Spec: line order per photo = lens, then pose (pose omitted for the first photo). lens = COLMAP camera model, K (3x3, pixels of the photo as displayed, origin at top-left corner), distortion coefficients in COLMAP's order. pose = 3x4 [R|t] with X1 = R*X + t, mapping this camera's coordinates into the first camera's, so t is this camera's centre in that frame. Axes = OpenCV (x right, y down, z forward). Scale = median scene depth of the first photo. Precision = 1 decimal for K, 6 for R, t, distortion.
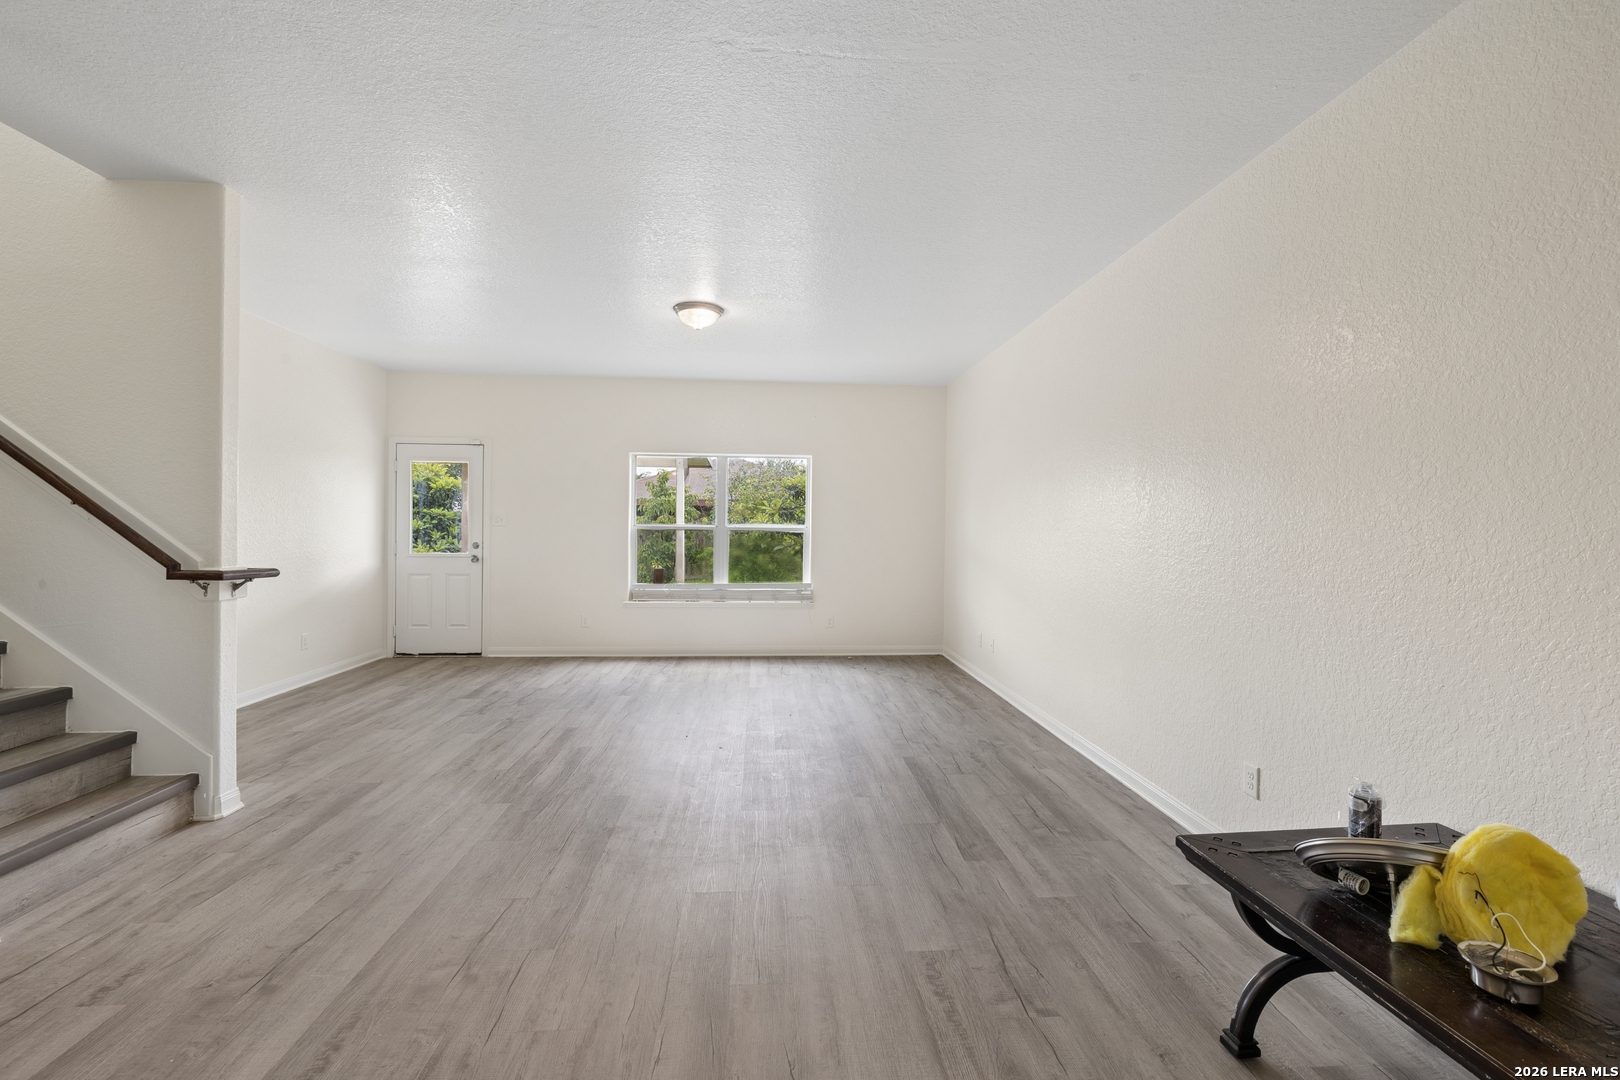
lens RADIAL K [[698.1, 0, 796.4], [0, 698.1, 545.6], [0, 0, 1]] dist [0.002181, -0.000135]
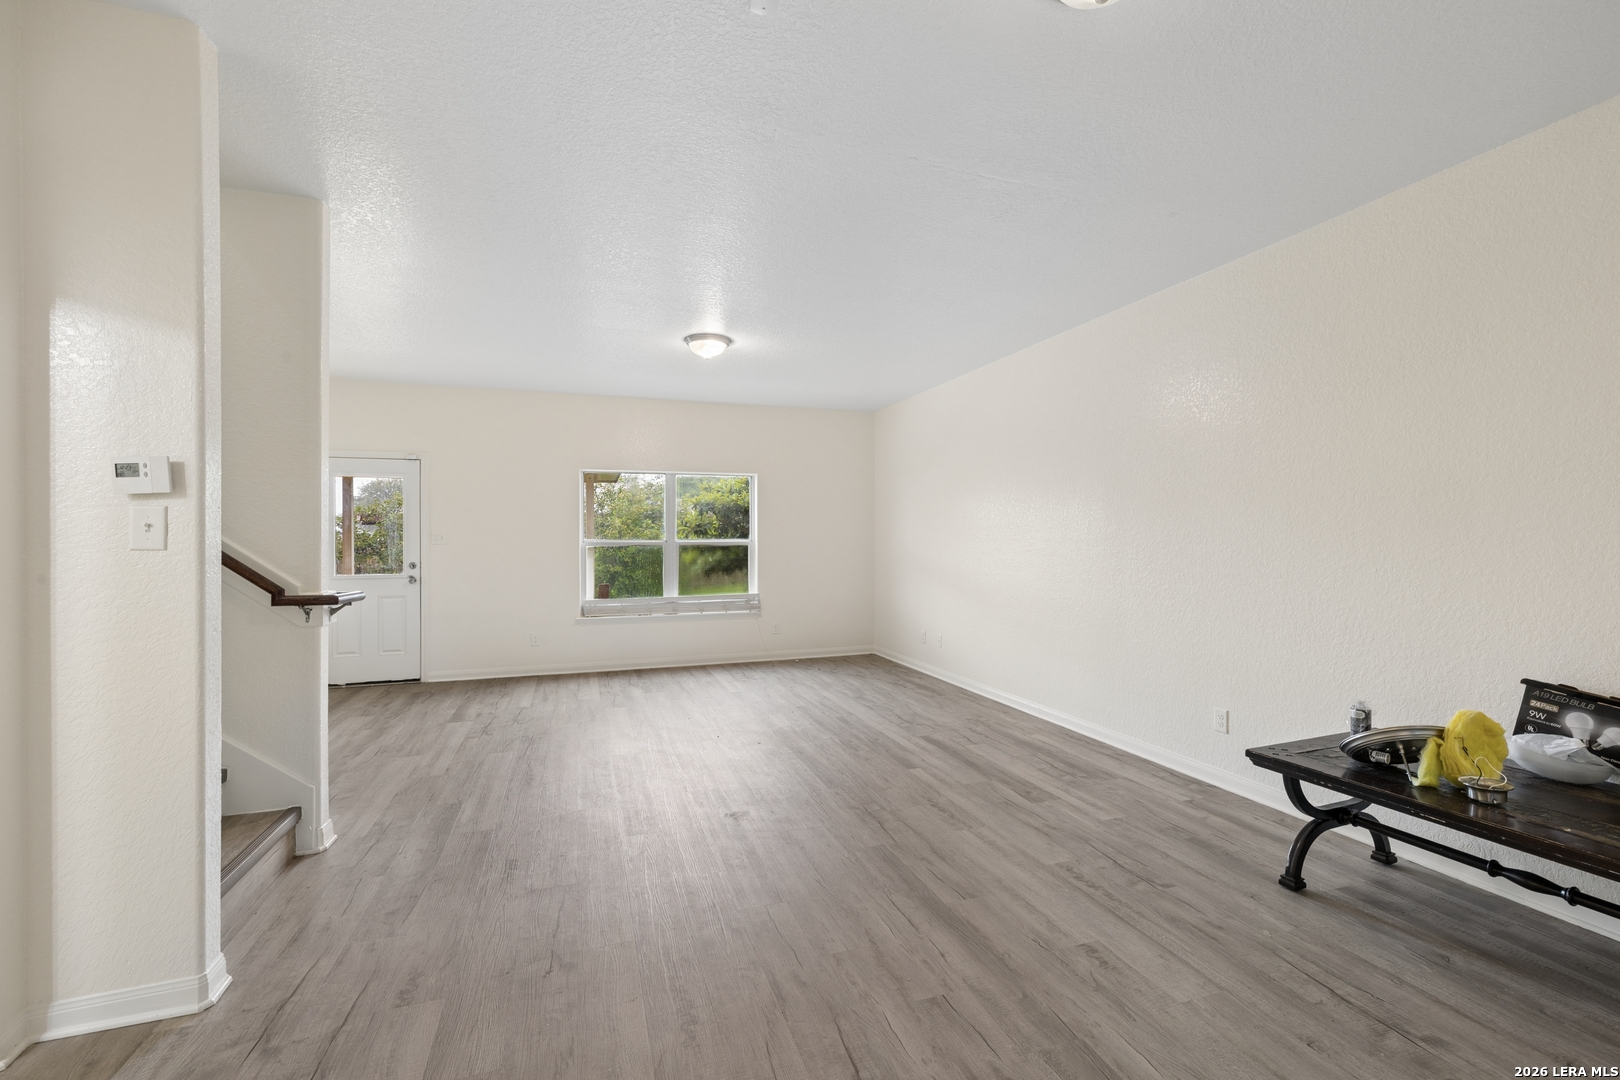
lens RADIAL K [[698.1, 0, 796.5], [0, 698.1, 552.8], [0, 0, 1]] dist [0.002181, -0.000135]
pose [[0.968033, -0.019436, 0.250070, -0.356643], [0.021099, 0.999770, -0.003970, -0.004722], [-0.249936, 0.009120, 0.968220, -0.090384]]
